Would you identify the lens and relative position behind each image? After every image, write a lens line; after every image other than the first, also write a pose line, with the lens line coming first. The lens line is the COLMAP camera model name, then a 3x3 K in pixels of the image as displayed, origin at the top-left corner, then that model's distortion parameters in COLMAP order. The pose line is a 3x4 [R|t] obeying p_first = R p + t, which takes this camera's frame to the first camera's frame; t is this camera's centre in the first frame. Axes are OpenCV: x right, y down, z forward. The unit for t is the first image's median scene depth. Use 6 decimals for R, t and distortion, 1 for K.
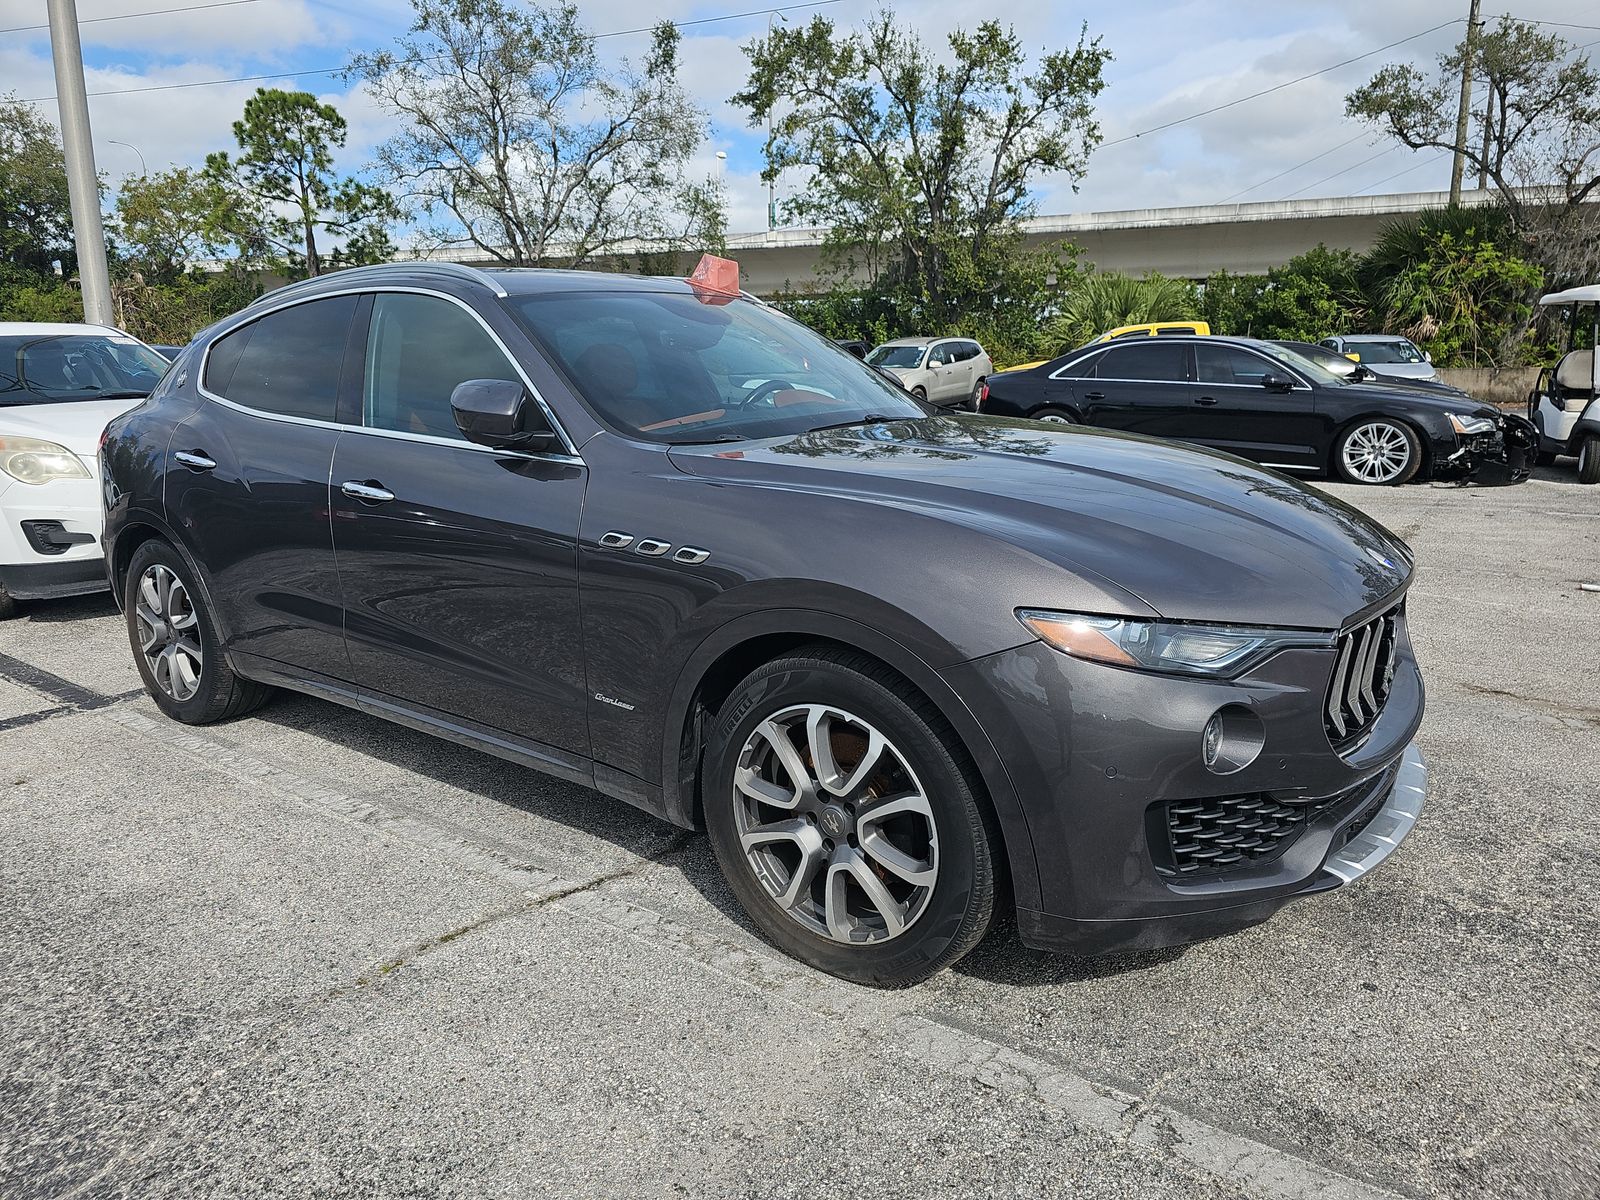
lens RADIAL K [[1096.7, 0, 796.4], [0, 1096.7, 595.9], [0, 0, 1]] dist [0.043032, -0.034390]
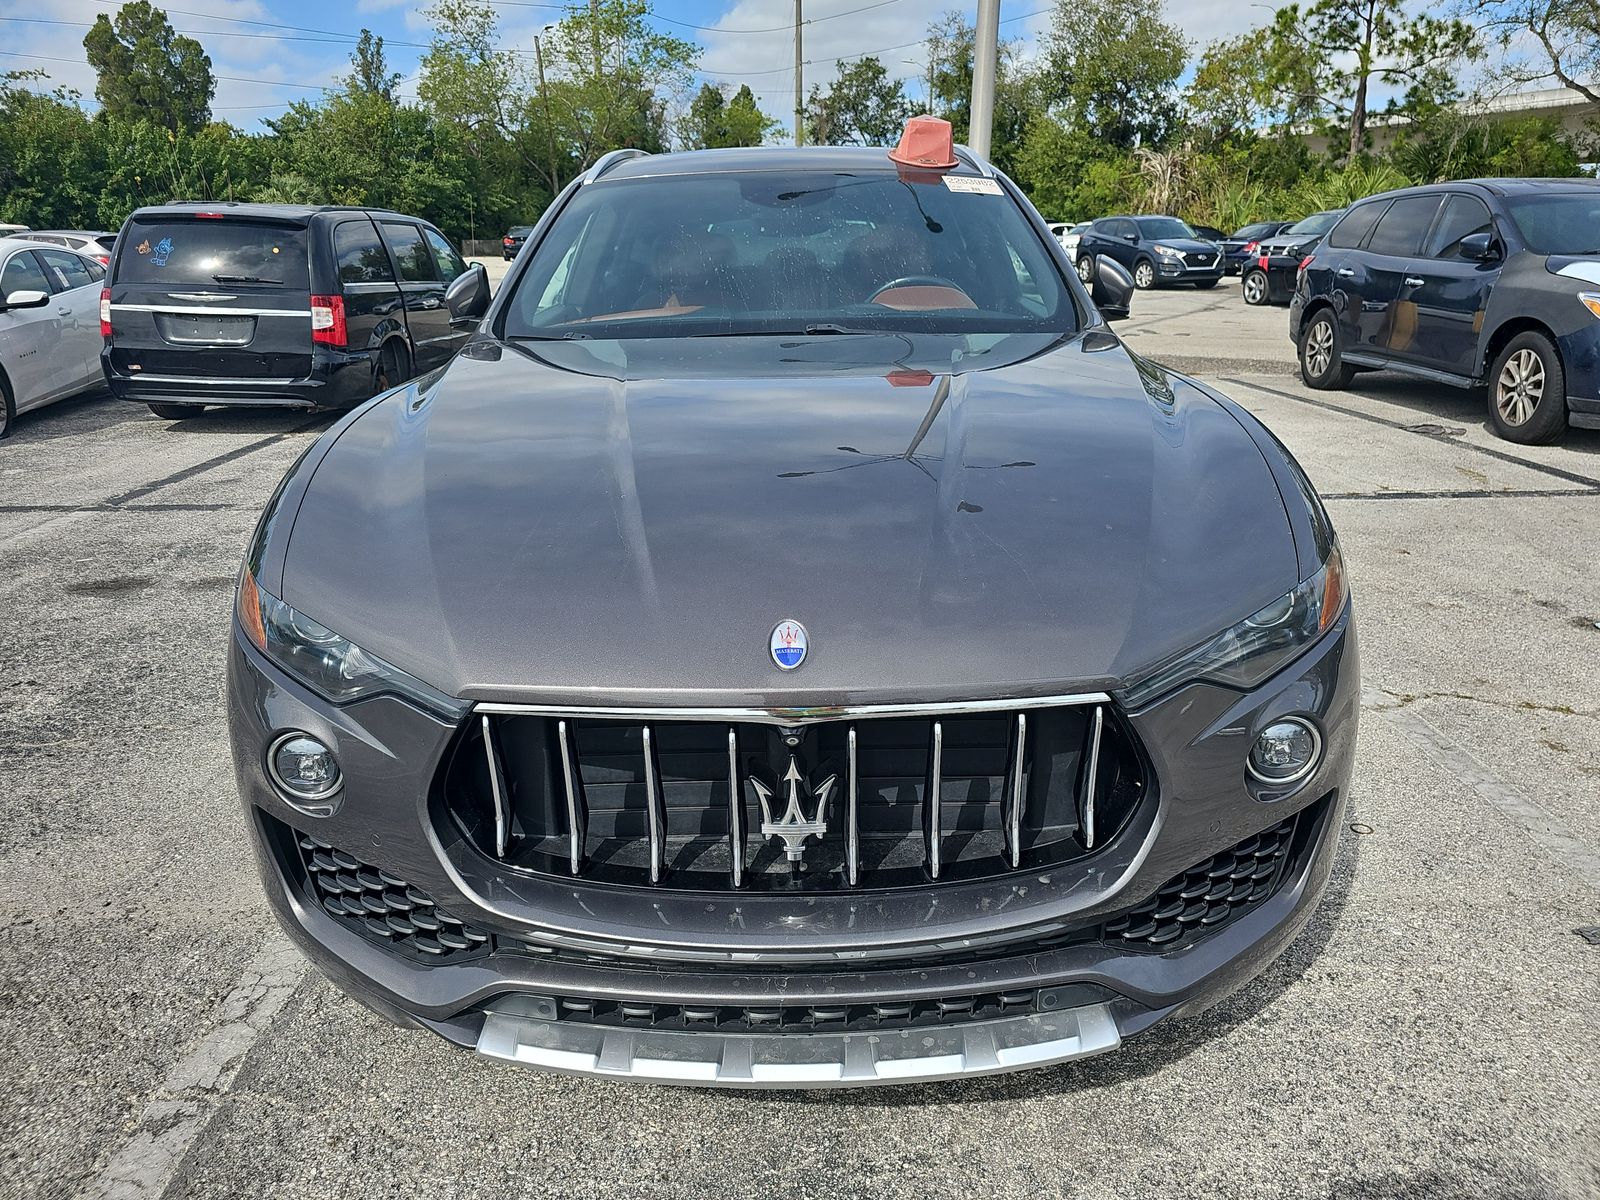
lens RADIAL K [[1096.7, 0, 802.1], [0, 1096.7, 608.2], [0, 0, 1]] dist [0.043032, -0.034390]
pose [[0.563384, 0.282103, -0.776541, 0.134787], [-0.183213, 0.959158, 0.215522, -0.025845], [0.805625, 0.020850, 0.592059, 0.093146]]
